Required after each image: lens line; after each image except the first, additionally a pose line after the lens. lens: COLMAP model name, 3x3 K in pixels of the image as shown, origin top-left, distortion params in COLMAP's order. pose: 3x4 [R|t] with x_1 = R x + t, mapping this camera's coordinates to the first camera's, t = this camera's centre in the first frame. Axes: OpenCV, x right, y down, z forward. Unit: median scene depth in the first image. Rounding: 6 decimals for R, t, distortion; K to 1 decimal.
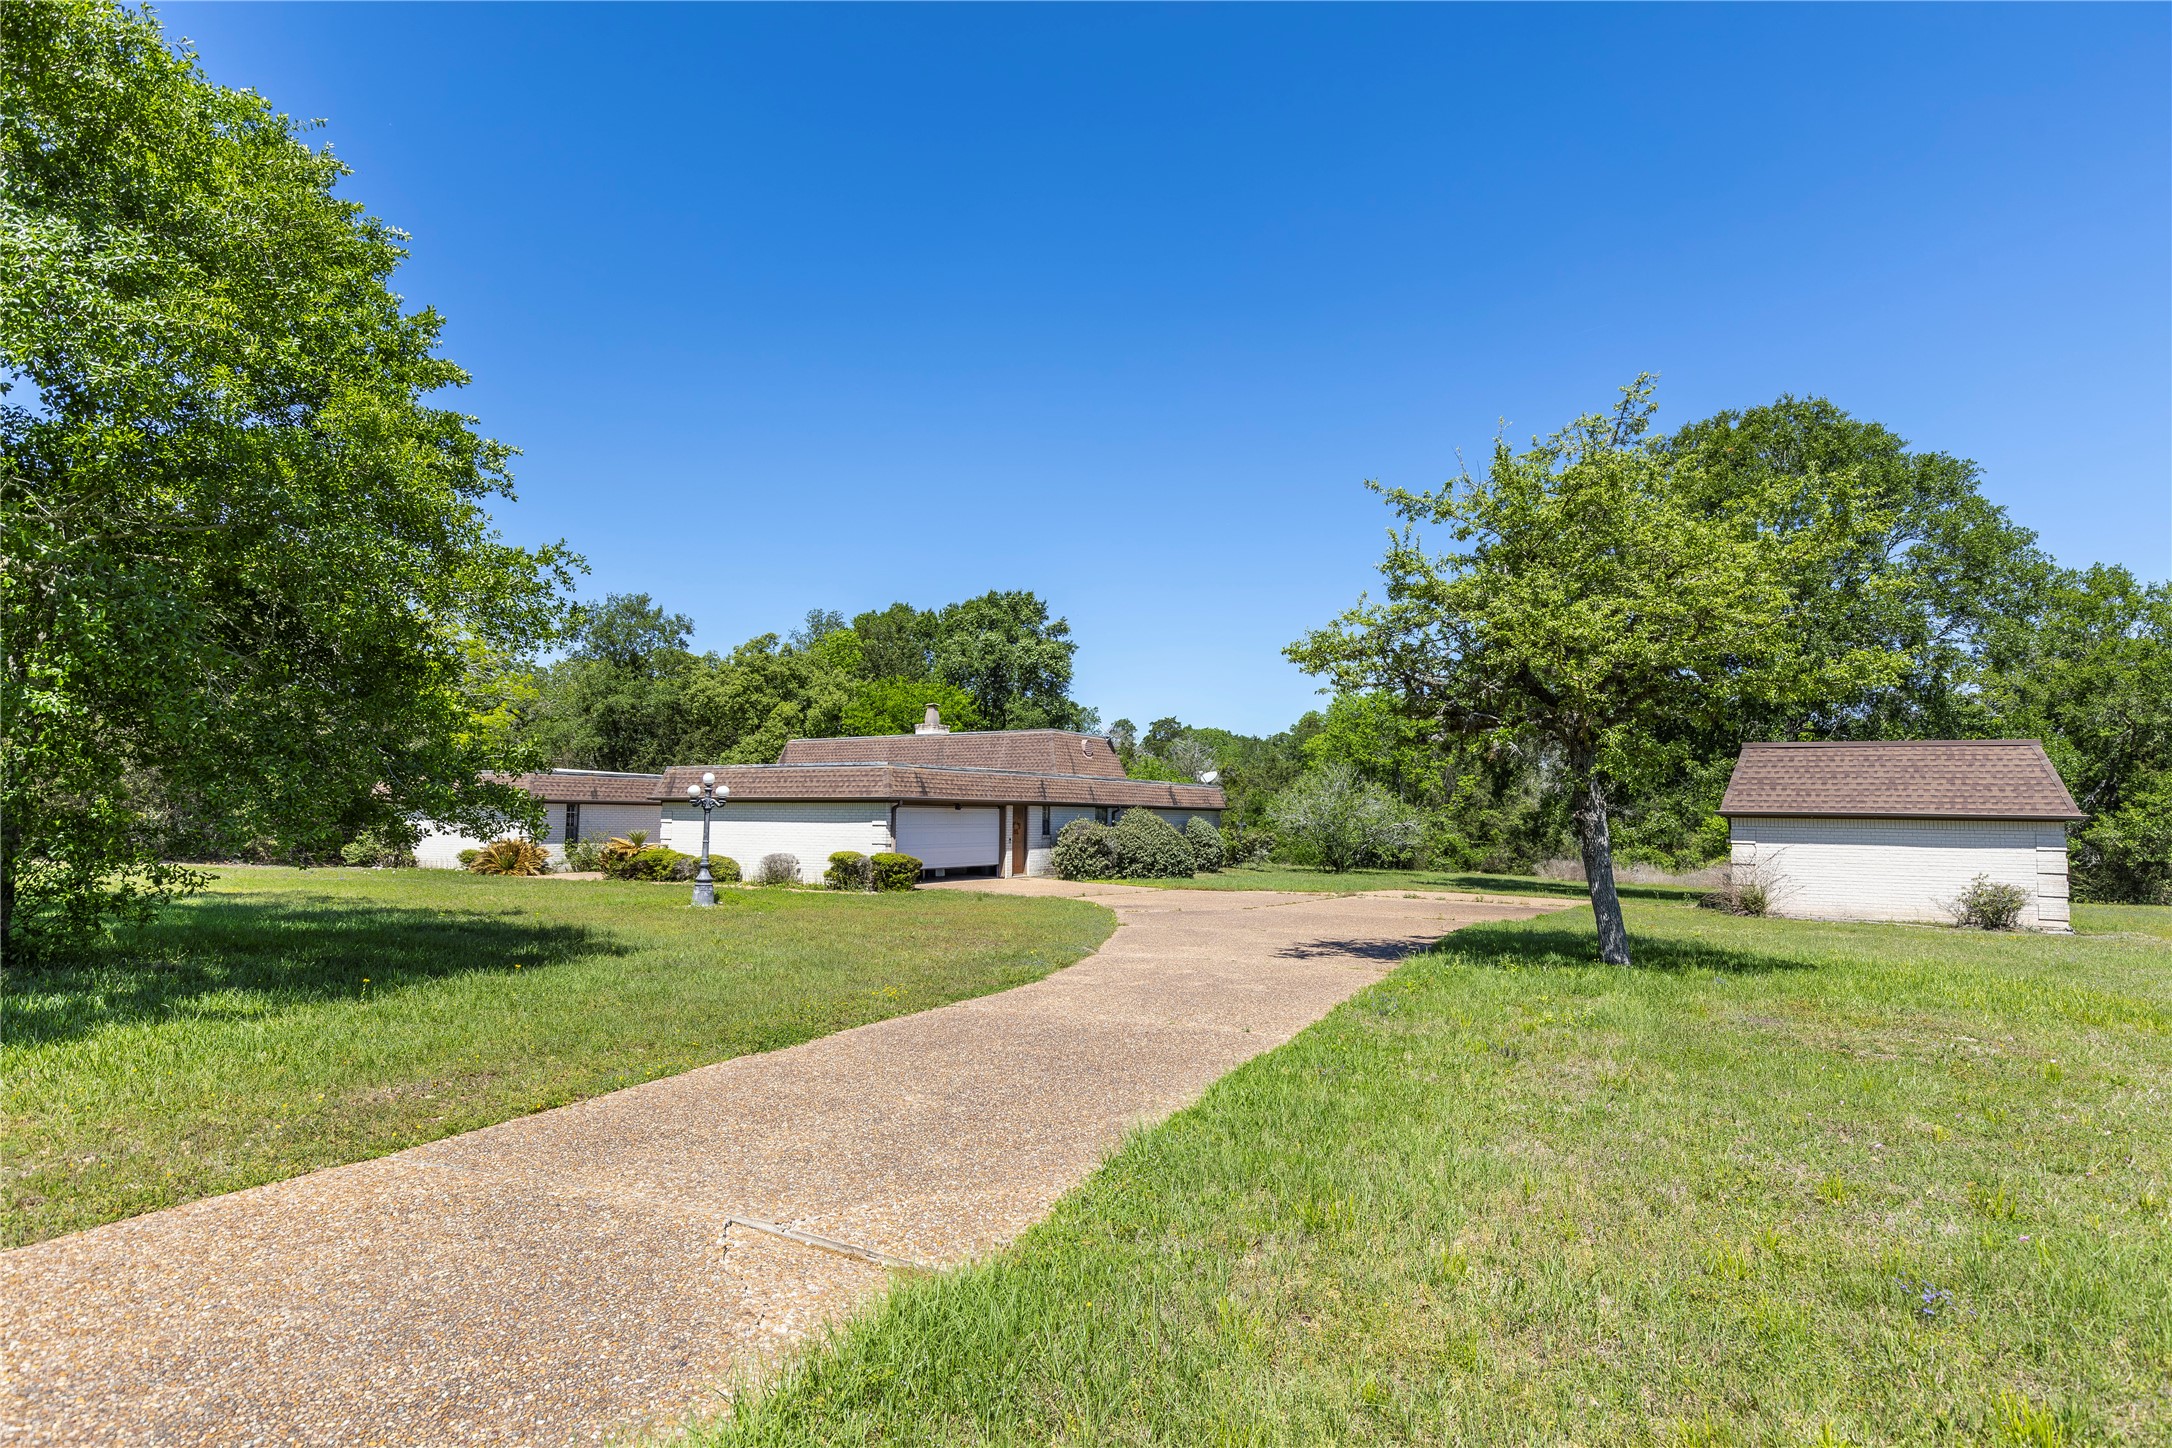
lens RADIAL K [[1185.7, 0, 1124.3], [0, 1185.7, 736.8], [0, 0, 1]] dist [-0.004185, -0.000557]
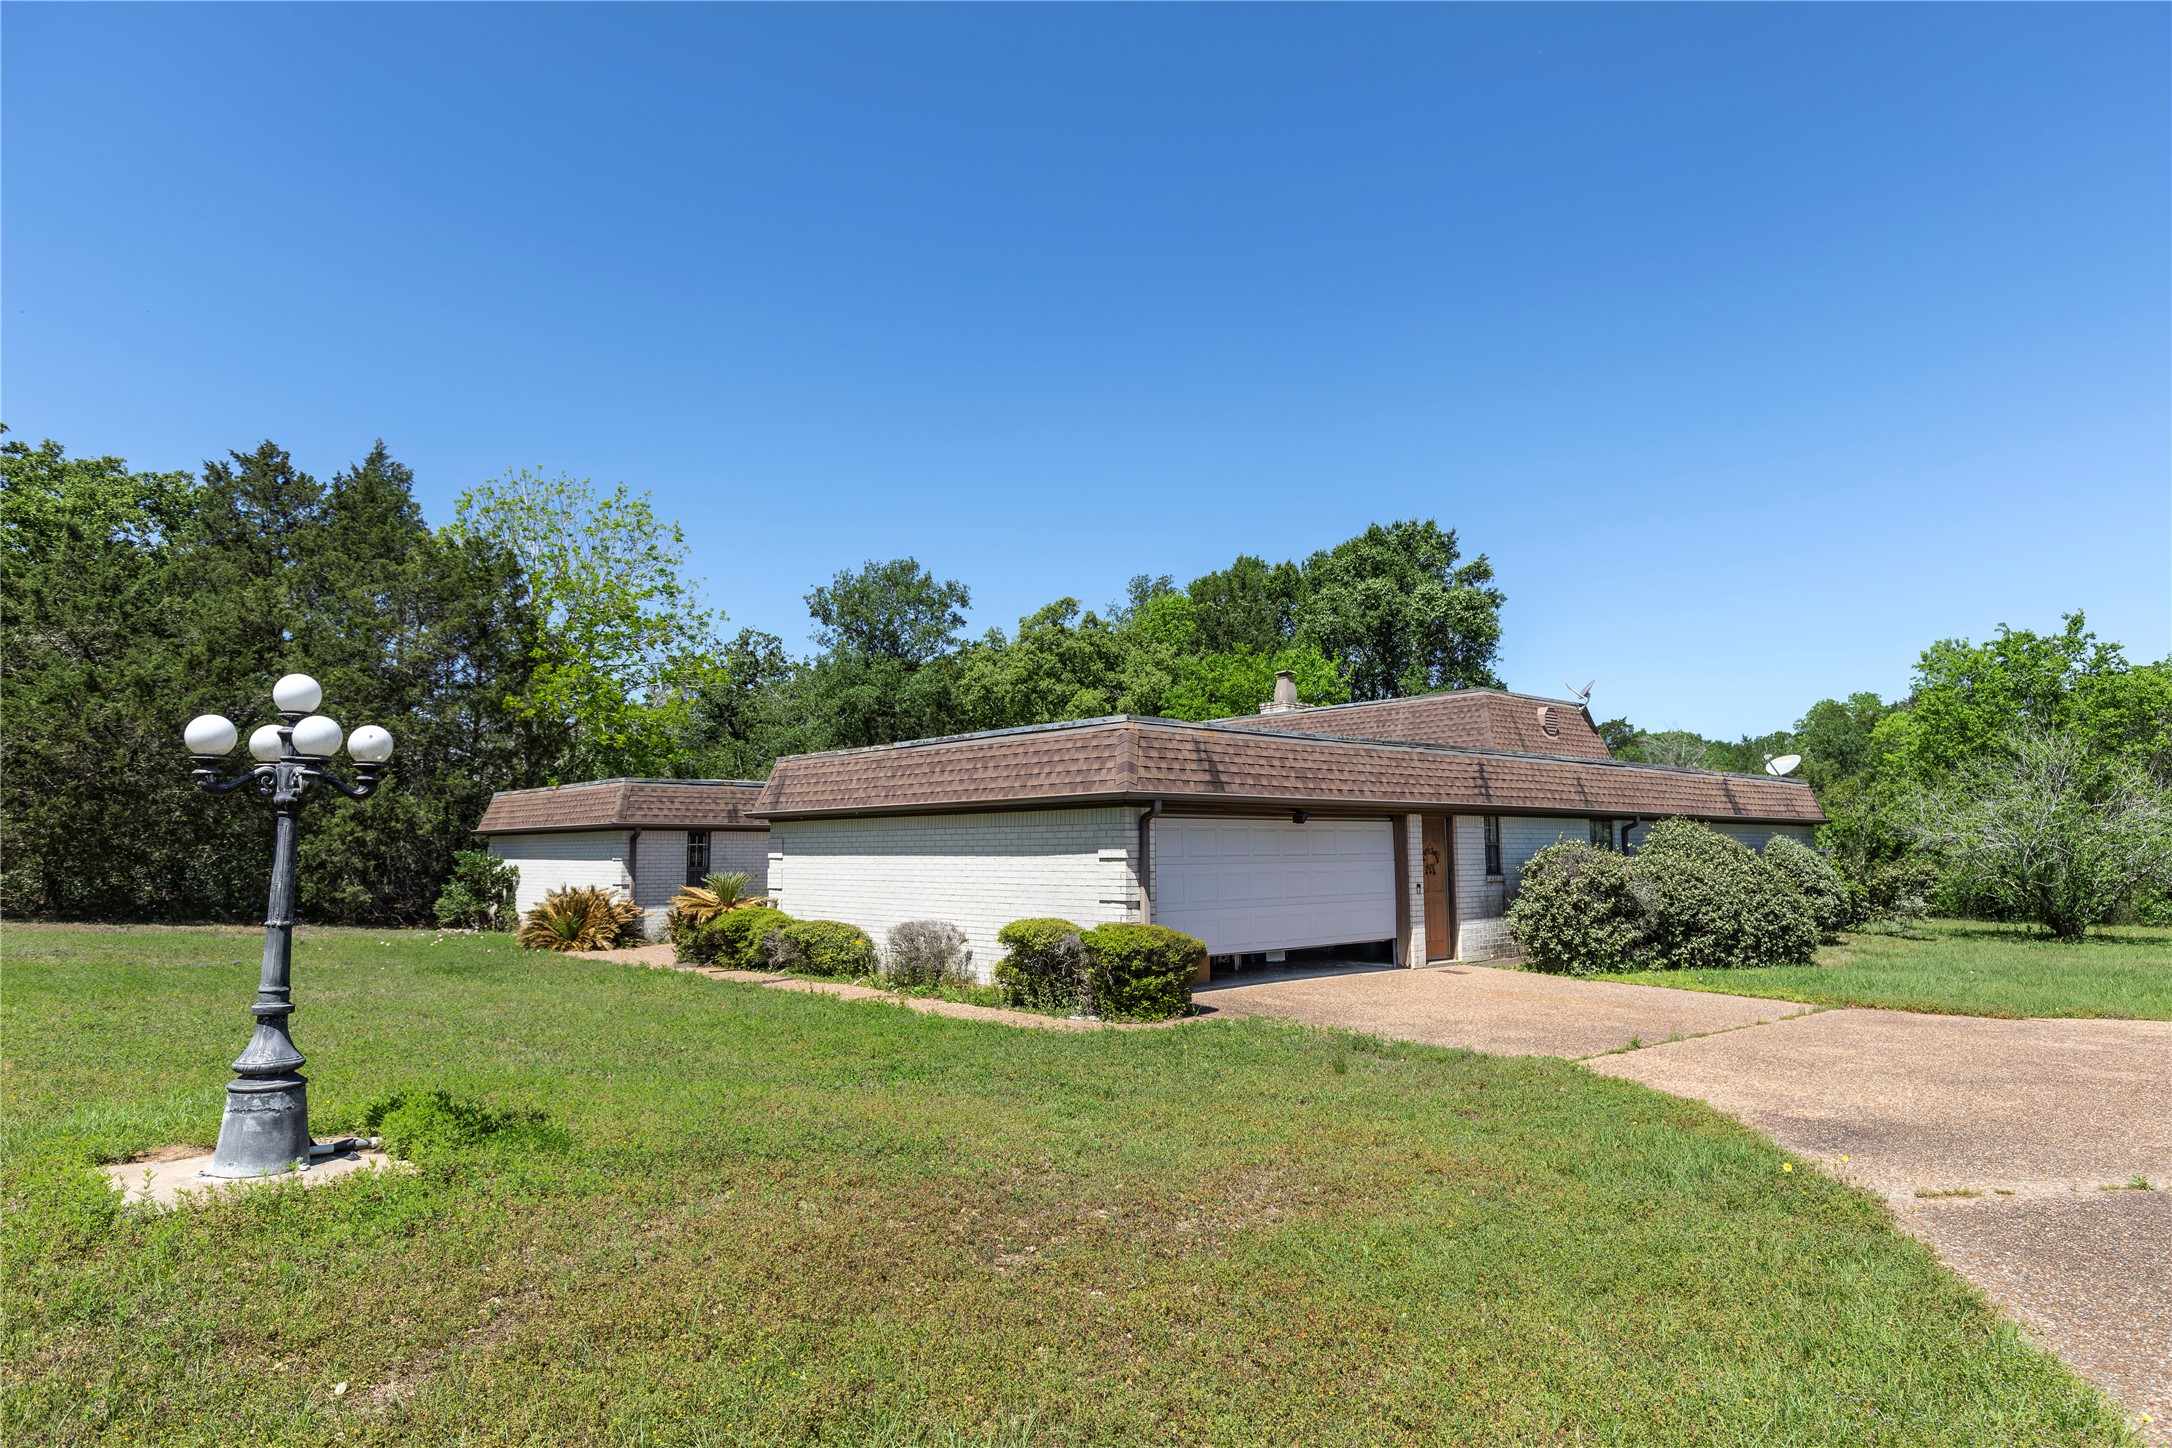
lens RADIAL K [[1273.4, 0, 1094.9], [0, 1273.4, 715.0], [0, 0, 1]] dist [-0.003254, 0.001275]
pose [[0.942351, -0.049170, -0.330993, -0.032830], [0.036088, 0.998310, -0.045557, 0.026055], [0.332673, 0.030986, 0.942533, 0.335721]]
